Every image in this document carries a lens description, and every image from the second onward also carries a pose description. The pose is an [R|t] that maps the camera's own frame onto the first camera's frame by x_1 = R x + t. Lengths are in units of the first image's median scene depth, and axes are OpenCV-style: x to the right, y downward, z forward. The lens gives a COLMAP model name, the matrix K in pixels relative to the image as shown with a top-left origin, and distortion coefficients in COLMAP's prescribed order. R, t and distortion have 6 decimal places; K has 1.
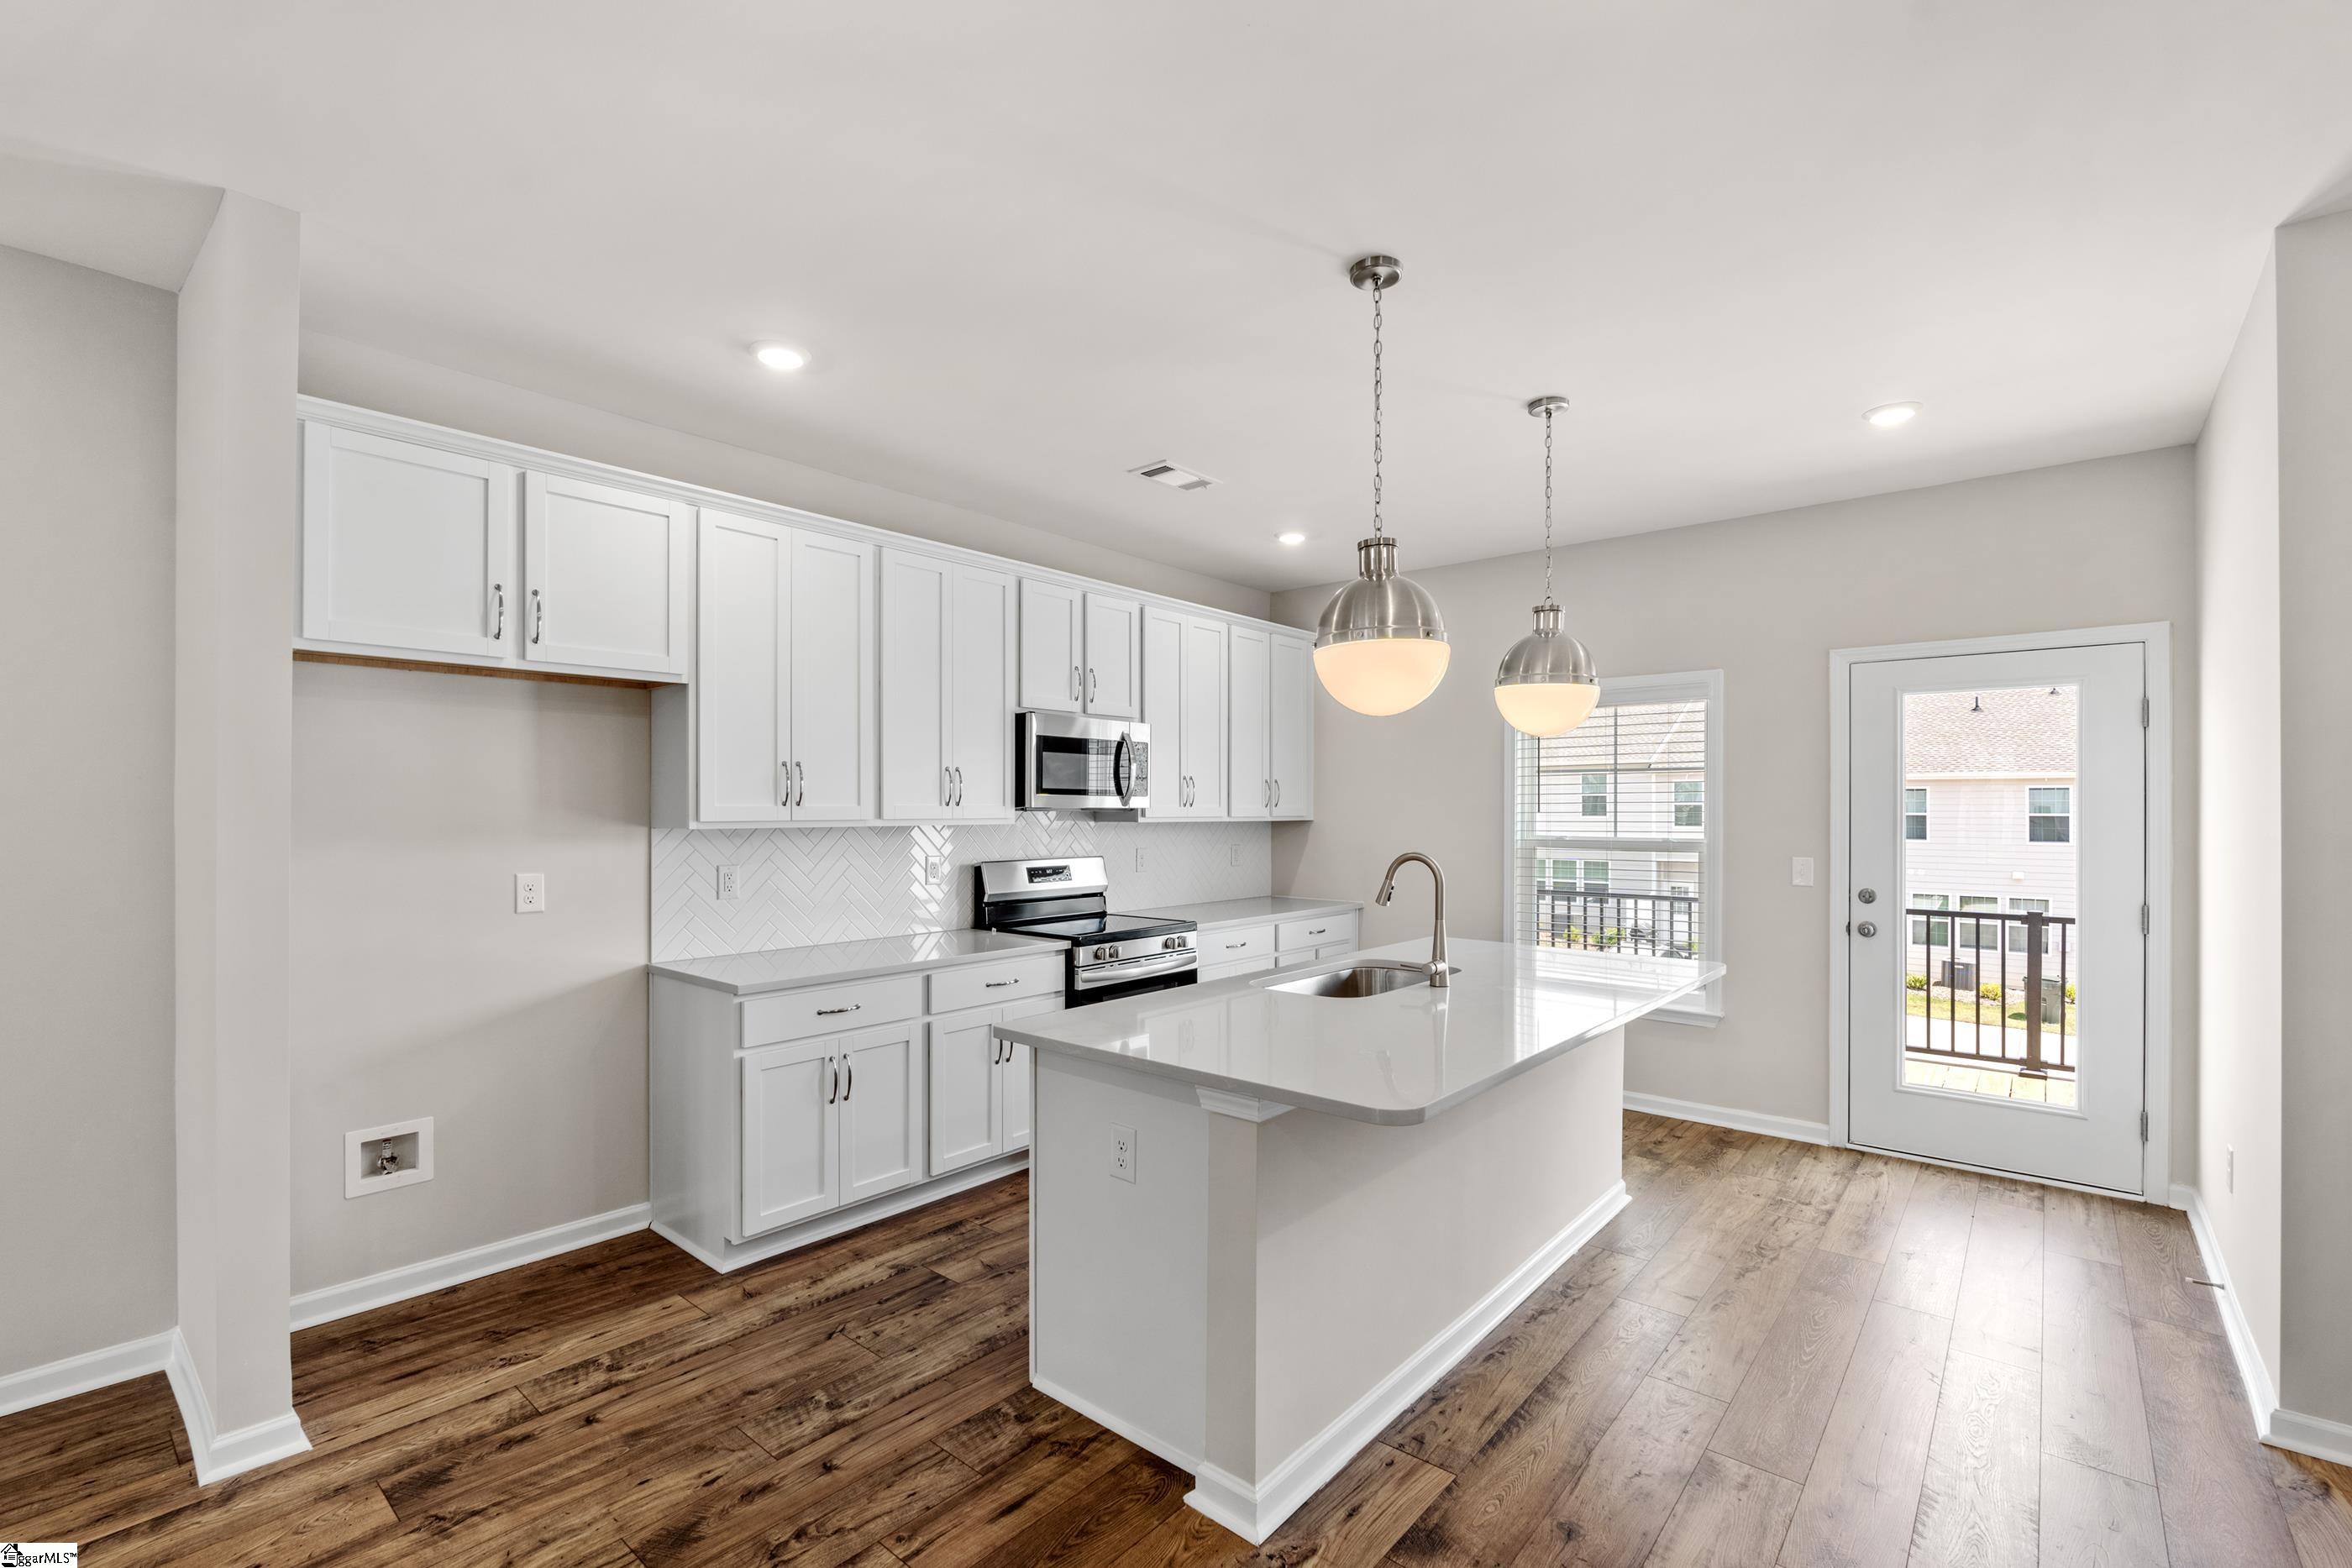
lens RADIAL K [[1027.9, 0, 1164.9], [0, 1027.9, 811.4], [0, 0, 1]] dist [-0.001580, -0.000040]
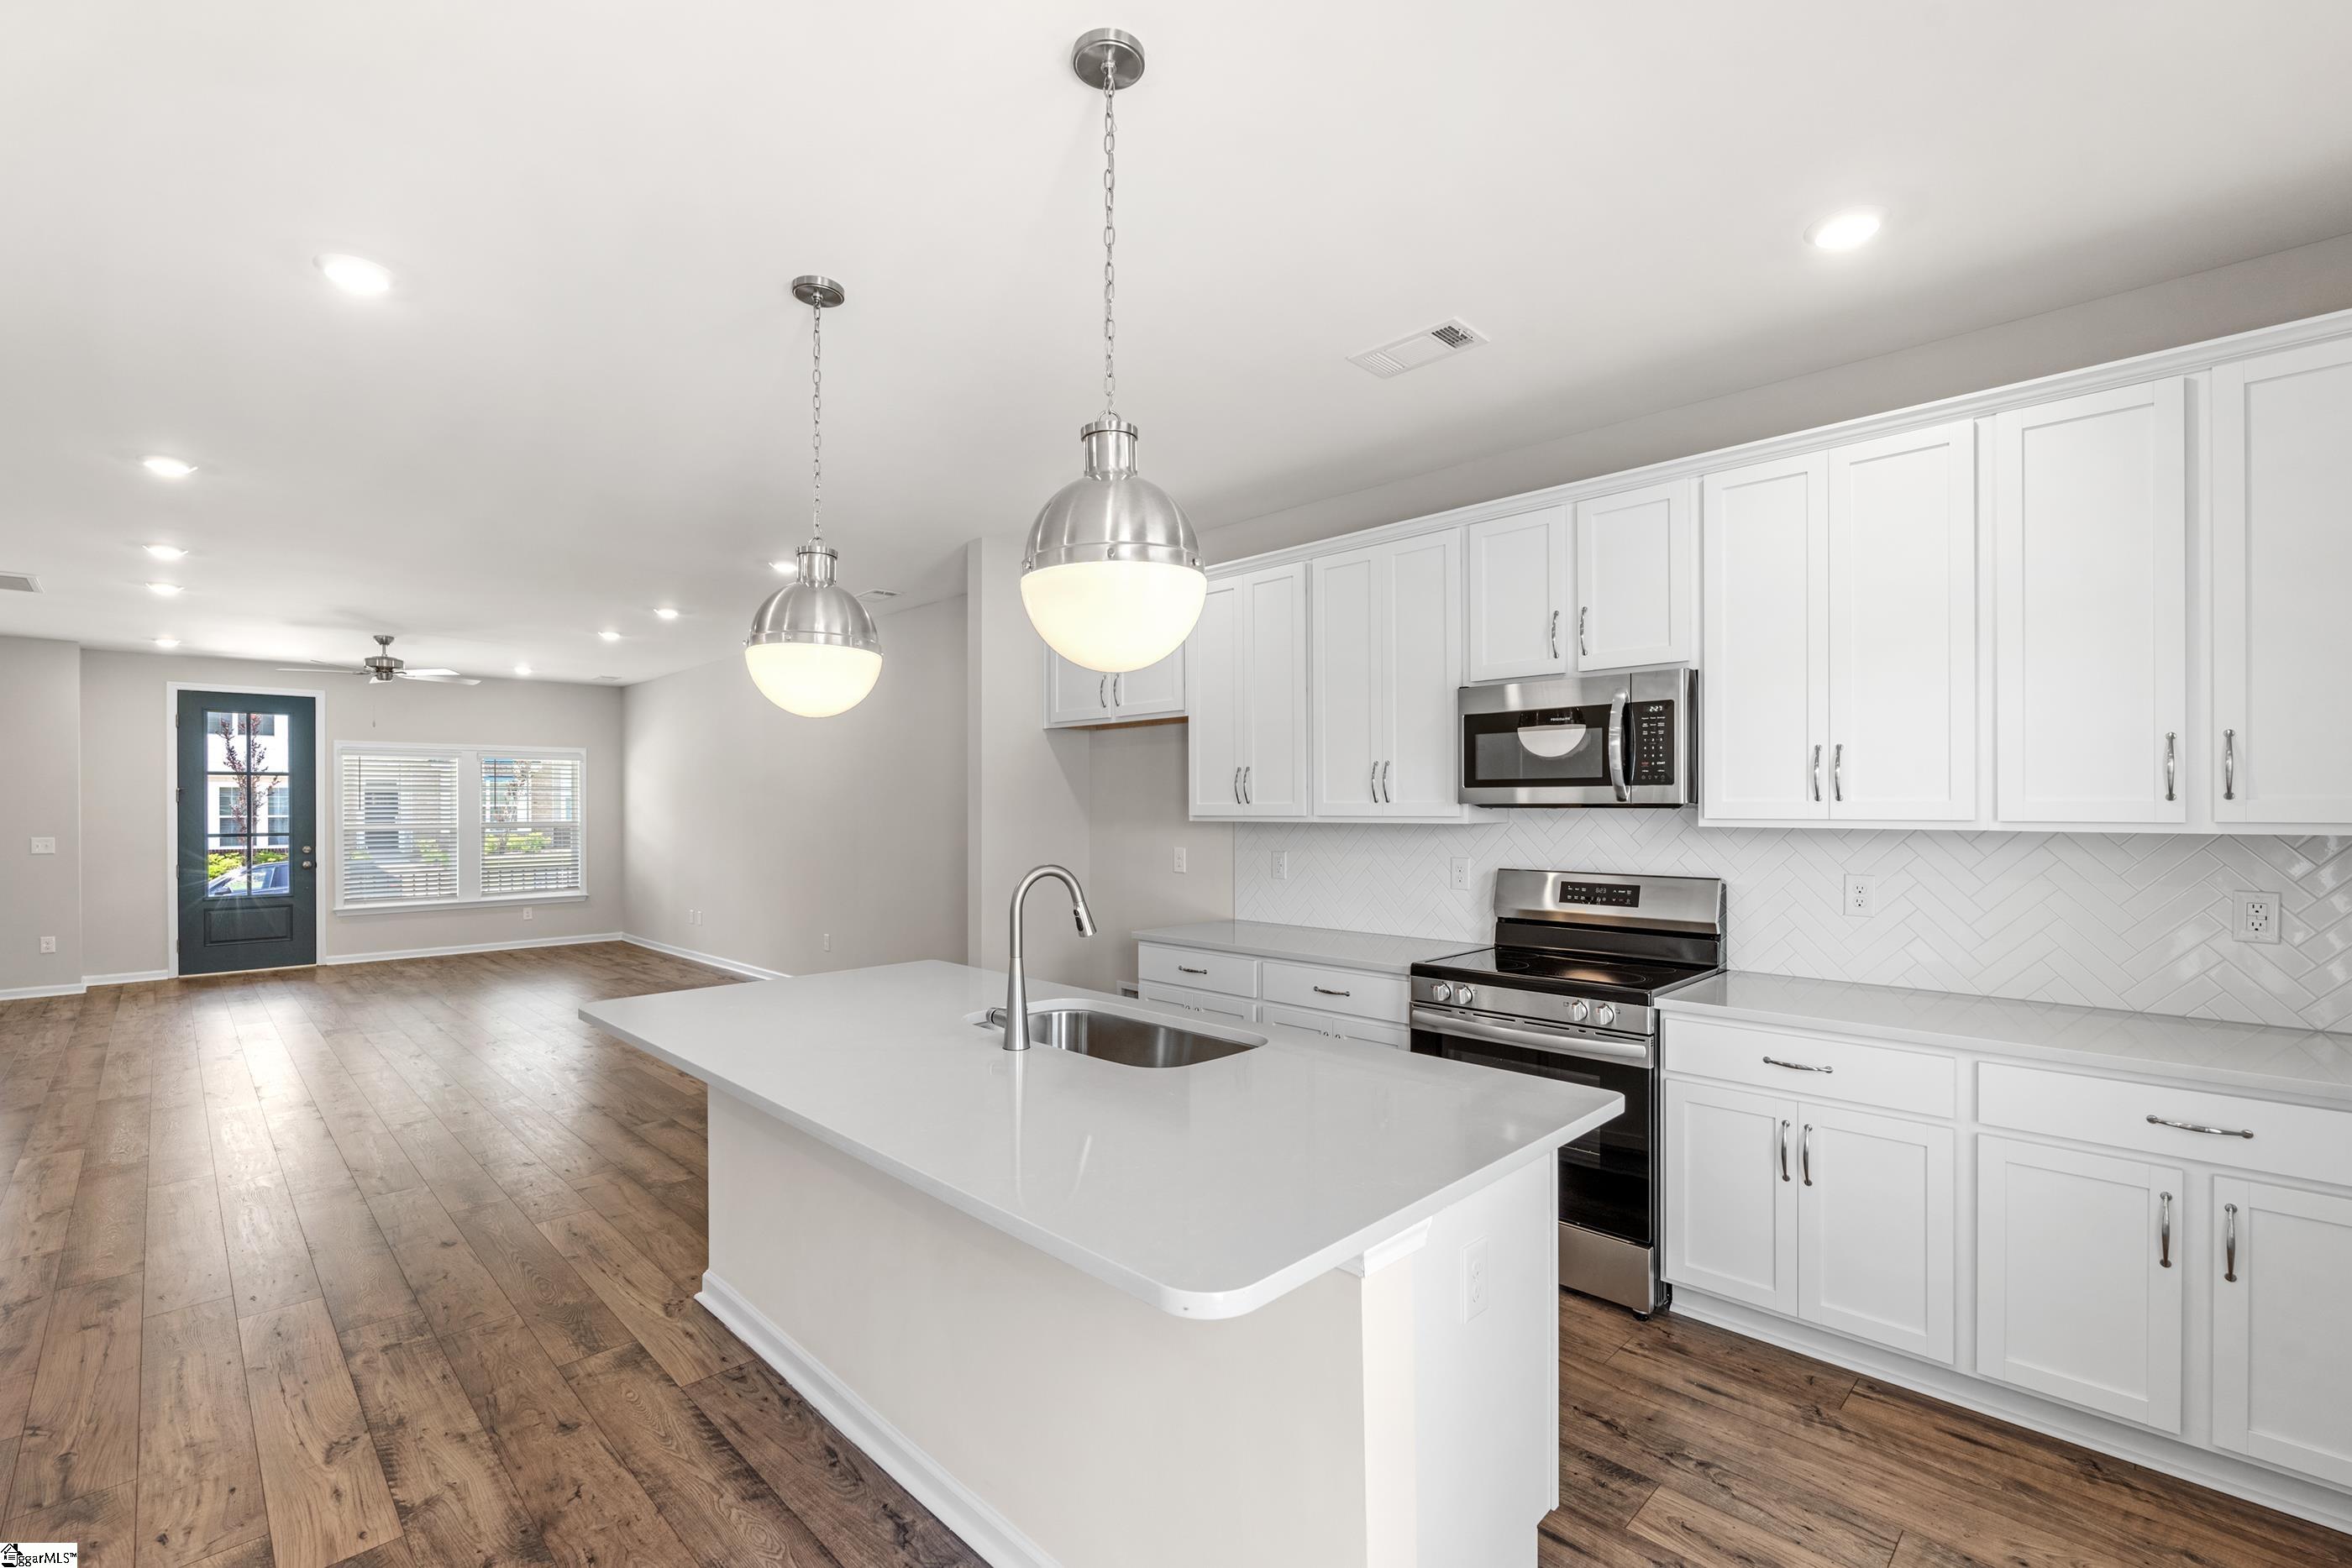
lens RADIAL K [[1027.9, 0, 1164.9], [0, 1027.9, 811.4], [0, 0, 1]] dist [-0.001580, -0.000040]
pose [[-0.084634, -0.002307, -0.996409, 0.938757], [0.000080, 0.999997, -0.002322, 0.007218], [0.996412, -0.000276, -0.084633, 1.114194]]
